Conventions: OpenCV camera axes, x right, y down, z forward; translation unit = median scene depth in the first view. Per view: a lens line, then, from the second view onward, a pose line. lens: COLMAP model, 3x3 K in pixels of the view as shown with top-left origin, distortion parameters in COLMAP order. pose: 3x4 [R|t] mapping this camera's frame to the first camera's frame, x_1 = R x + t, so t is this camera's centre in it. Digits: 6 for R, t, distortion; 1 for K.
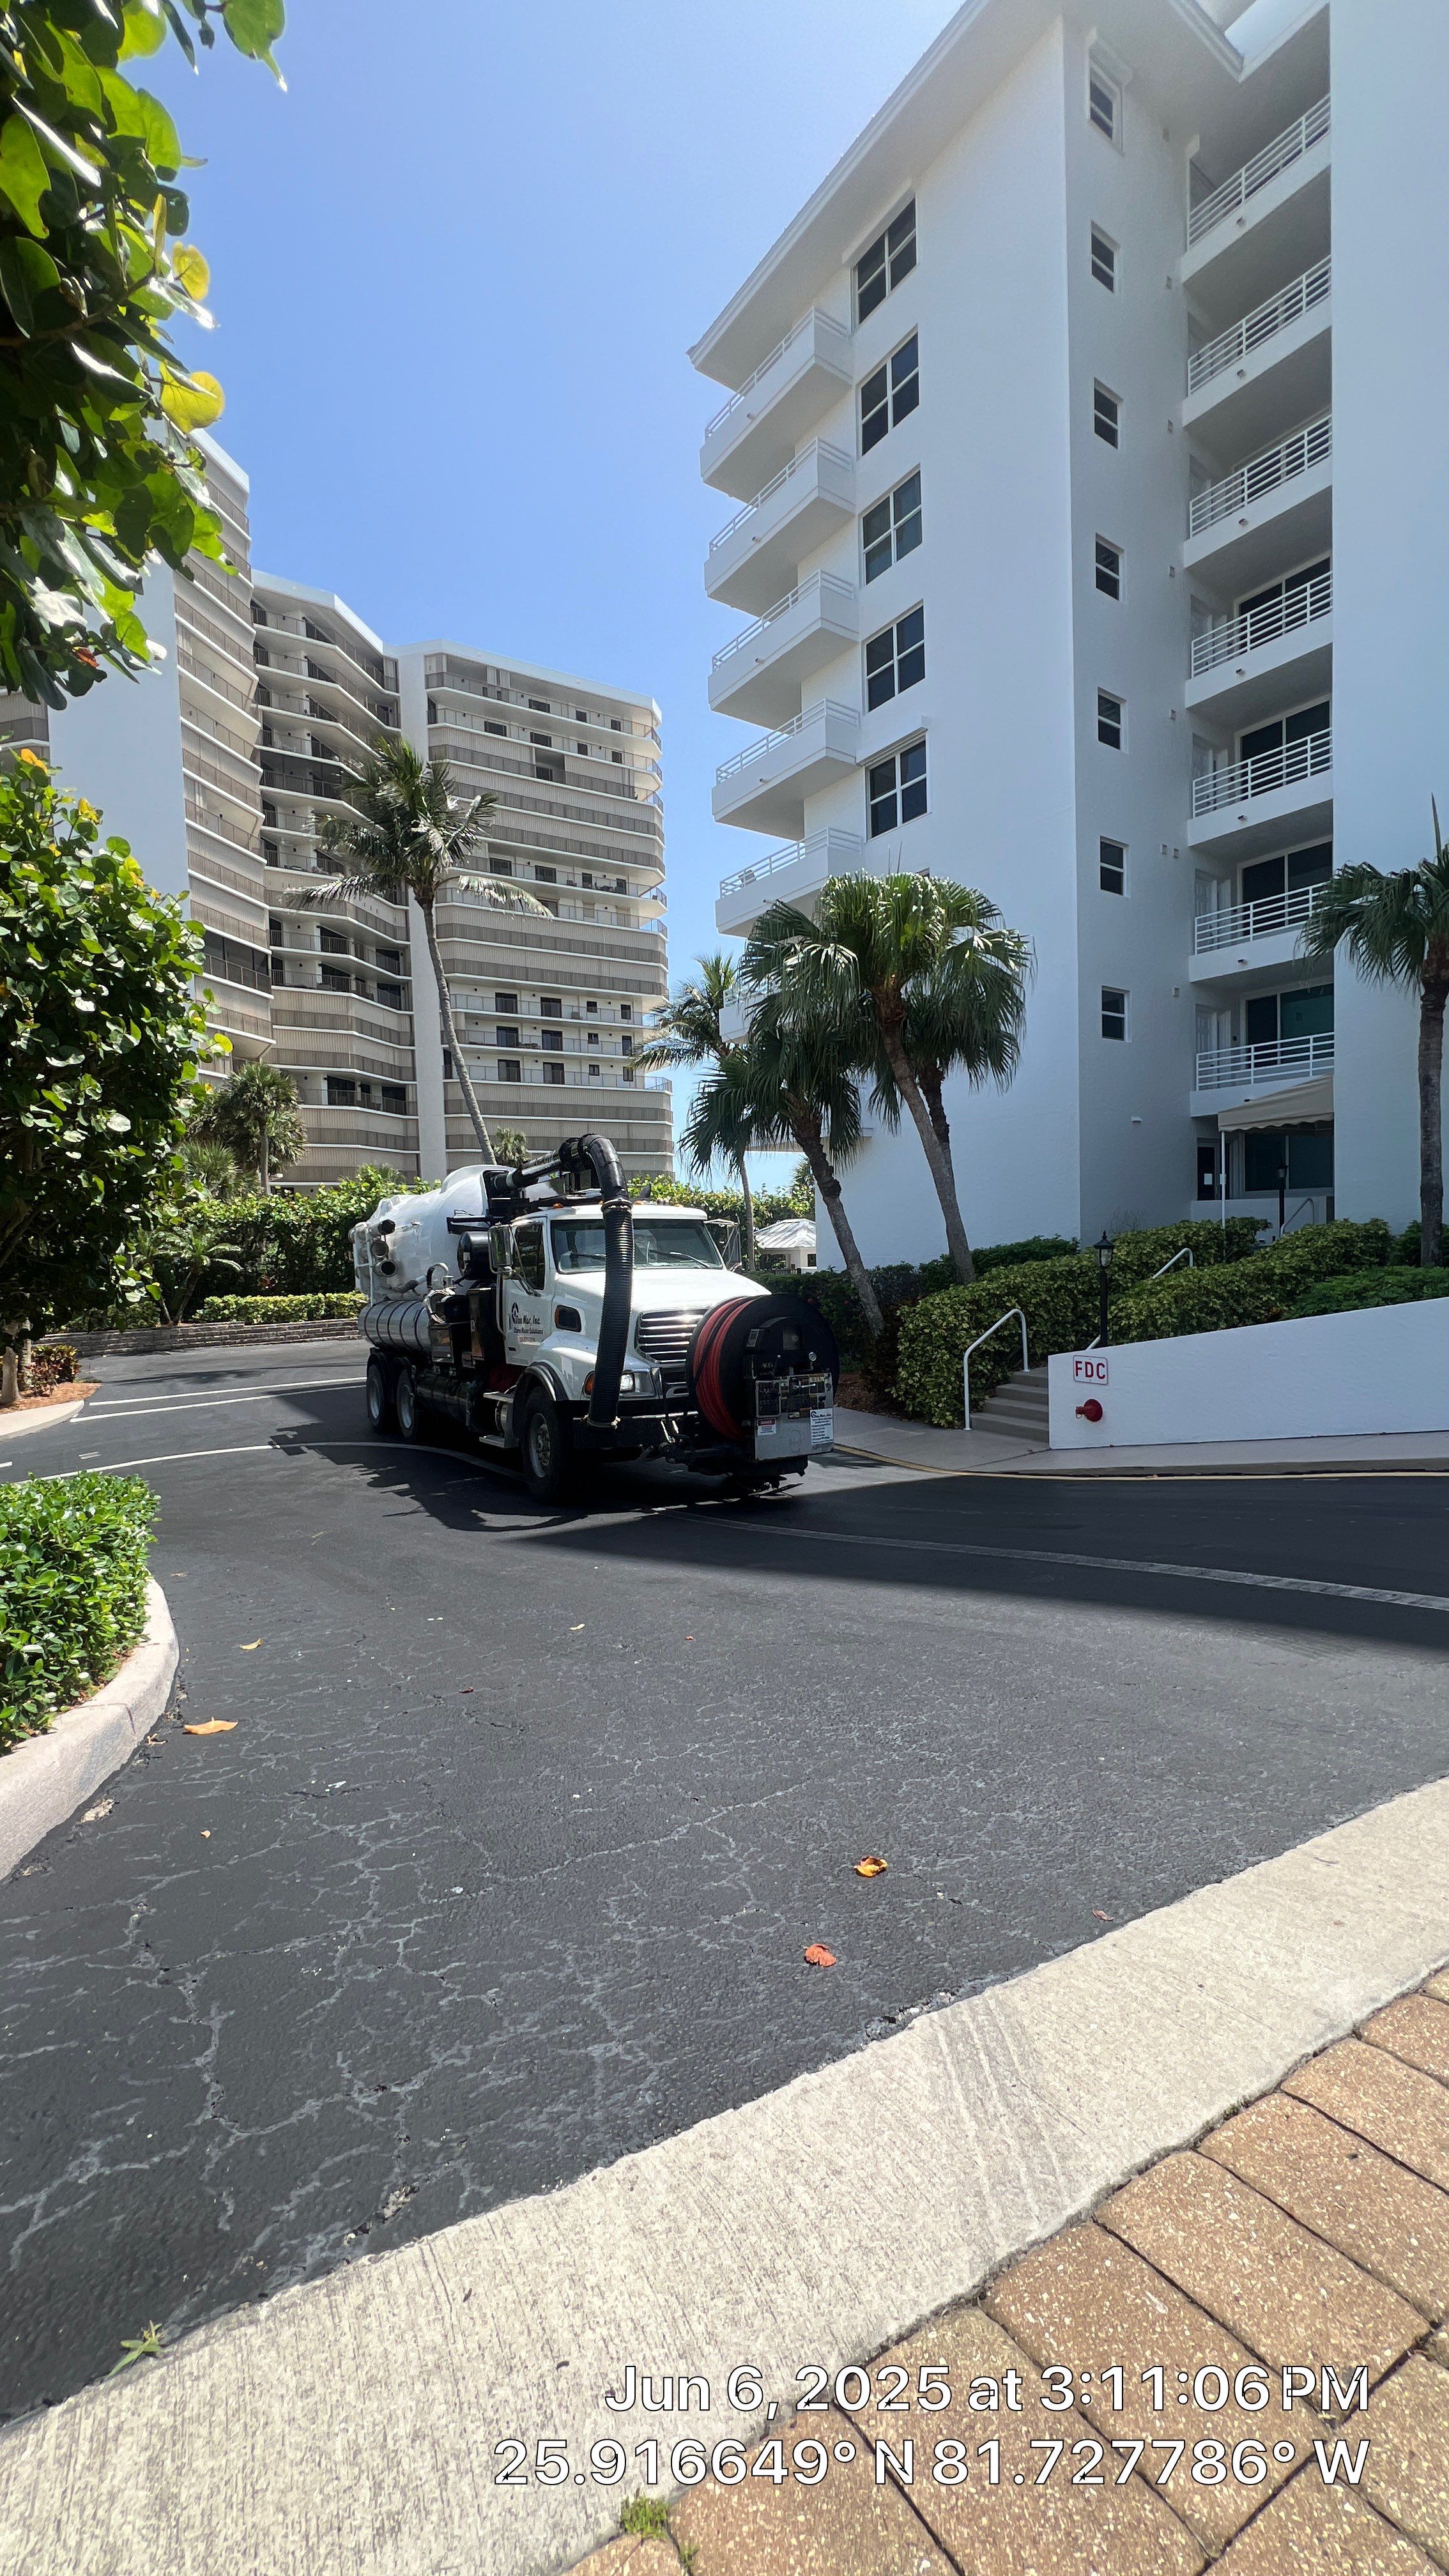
lens RADIAL K [[1091.8, 0, 728.2], [0, 1091.8, 1291.3], [0, 0, 1]] dist [-0.008354, 0.002209]
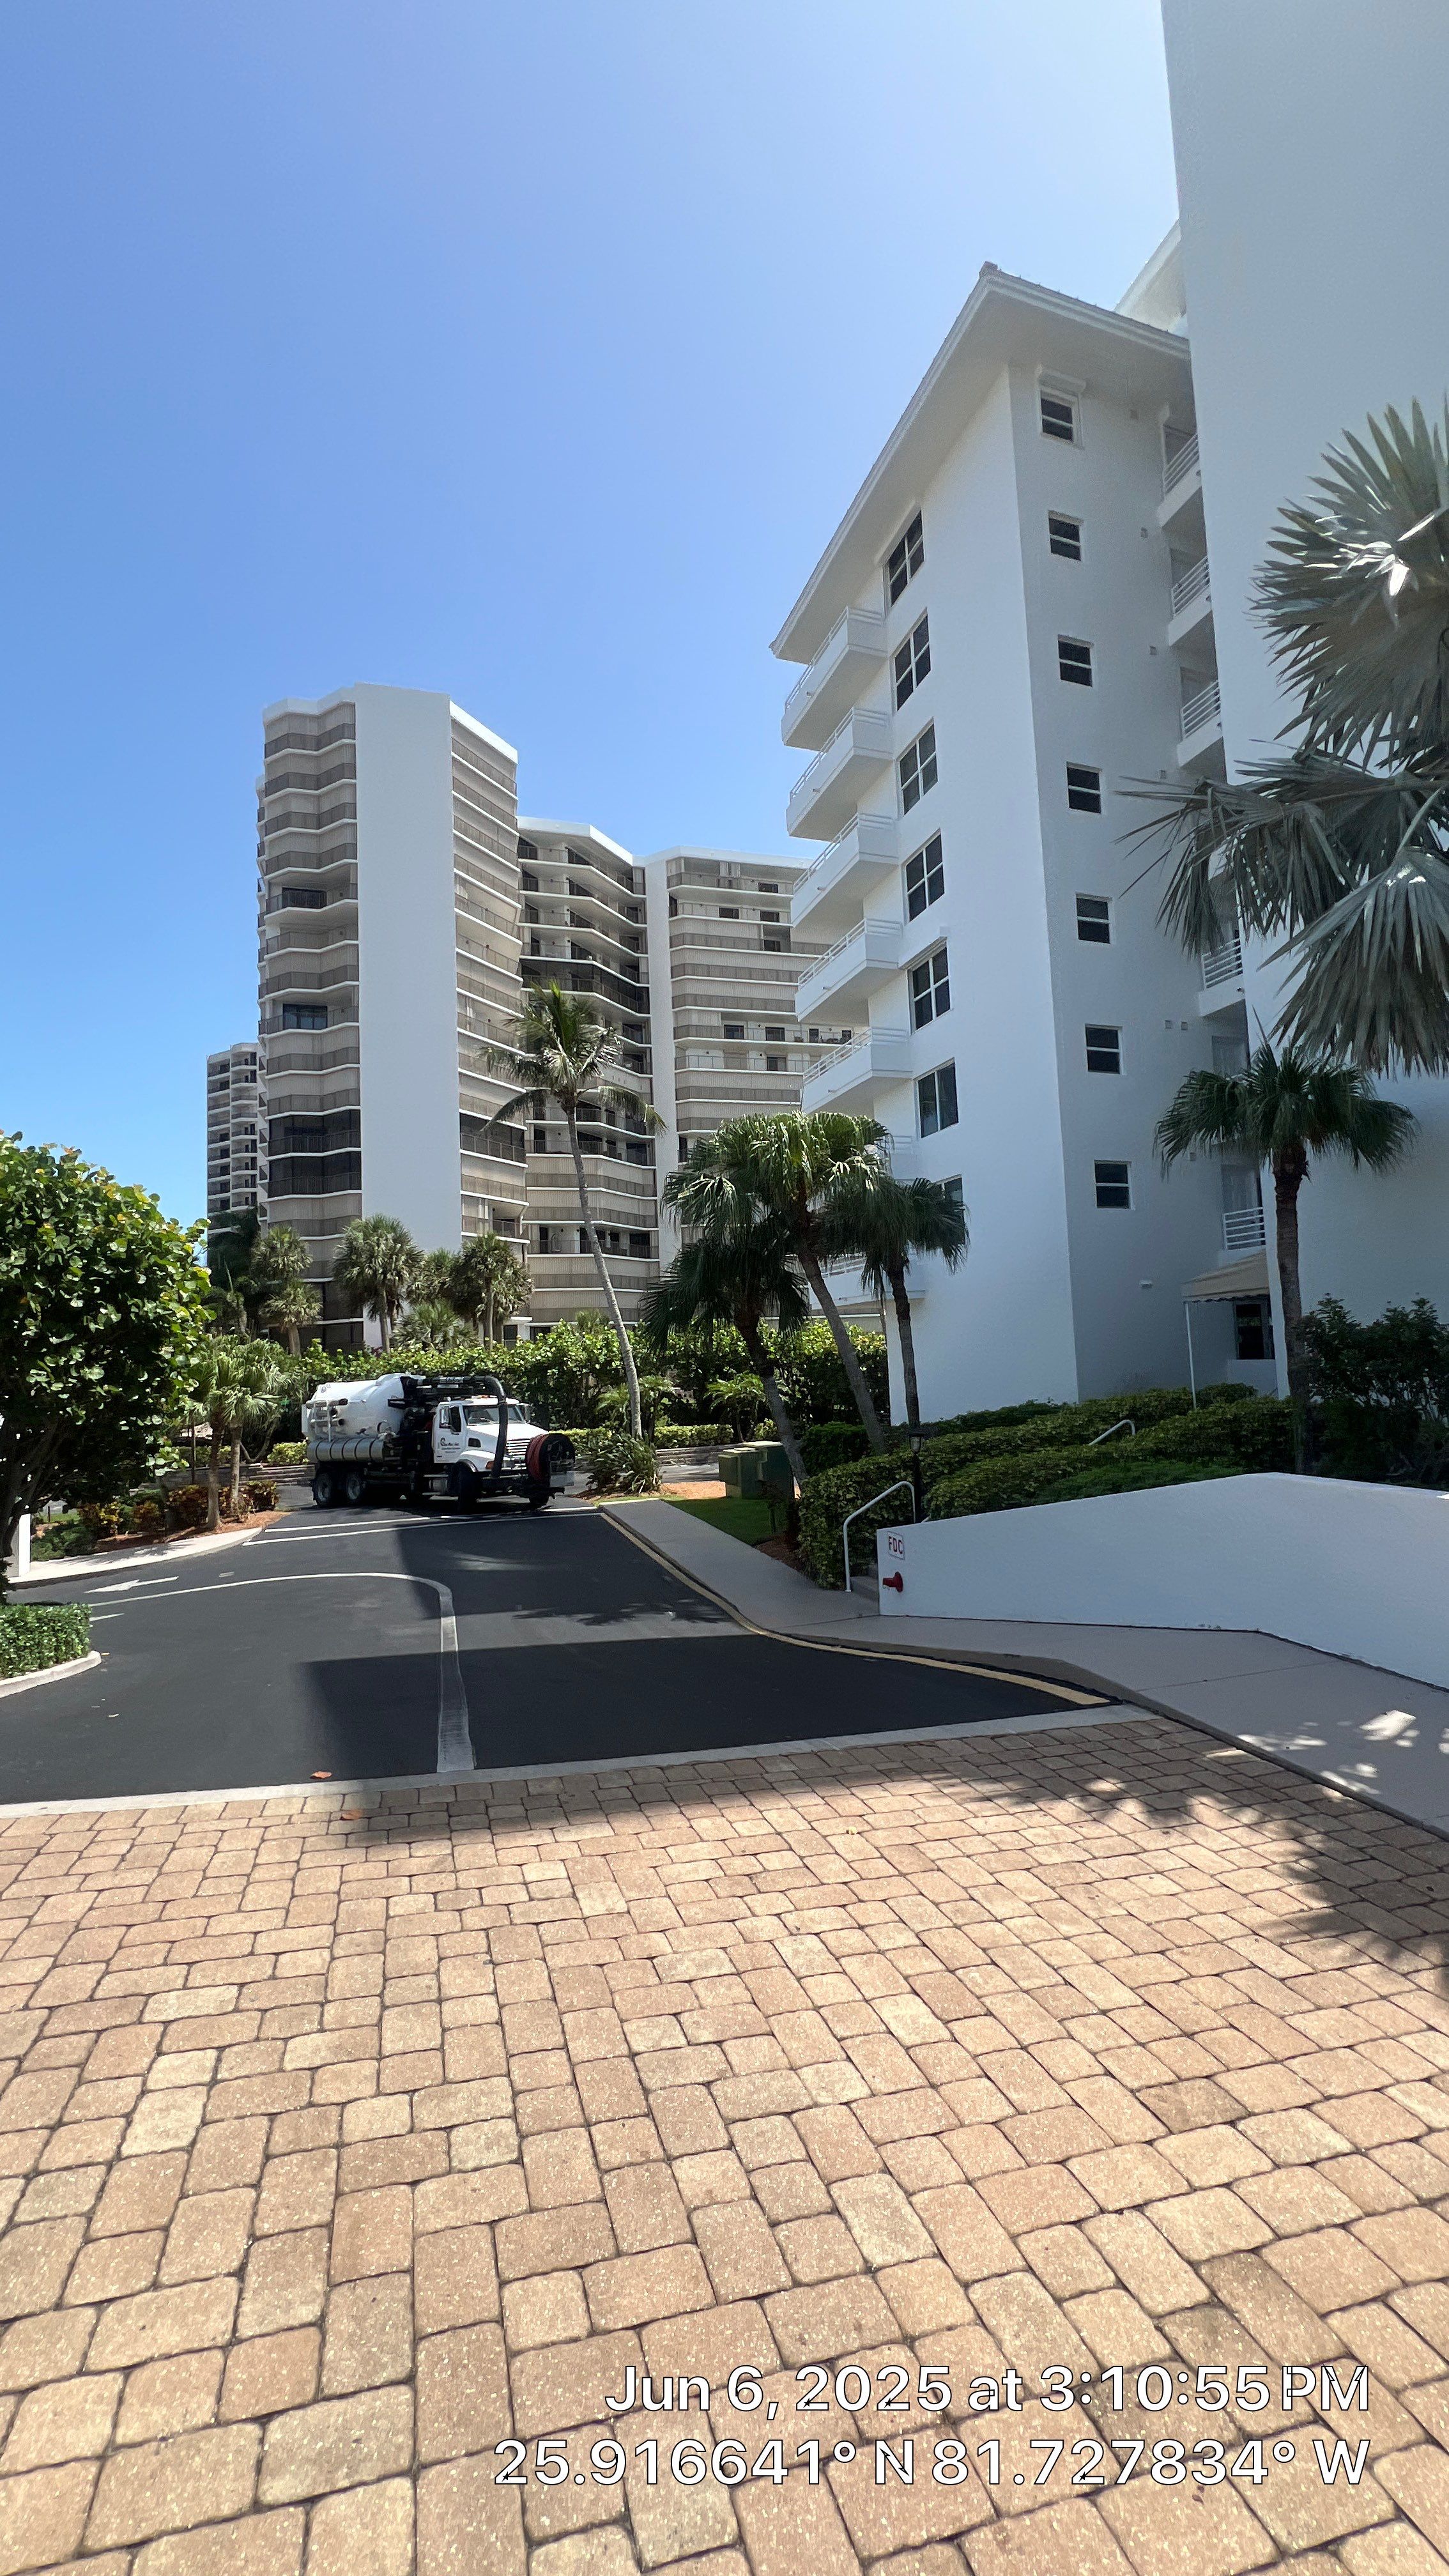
lens RADIAL K [[1091.8, 0, 703.6], [0, 1091.8, 1275.2], [0, 0, 1]] dist [-0.008354, 0.002209]
pose [[0.955921, -0.032873, -0.291778, 0.105215], [-0.003017, 0.992561, -0.121712, -0.014753], [0.293609, 0.117228, 0.948711, -0.036890]]
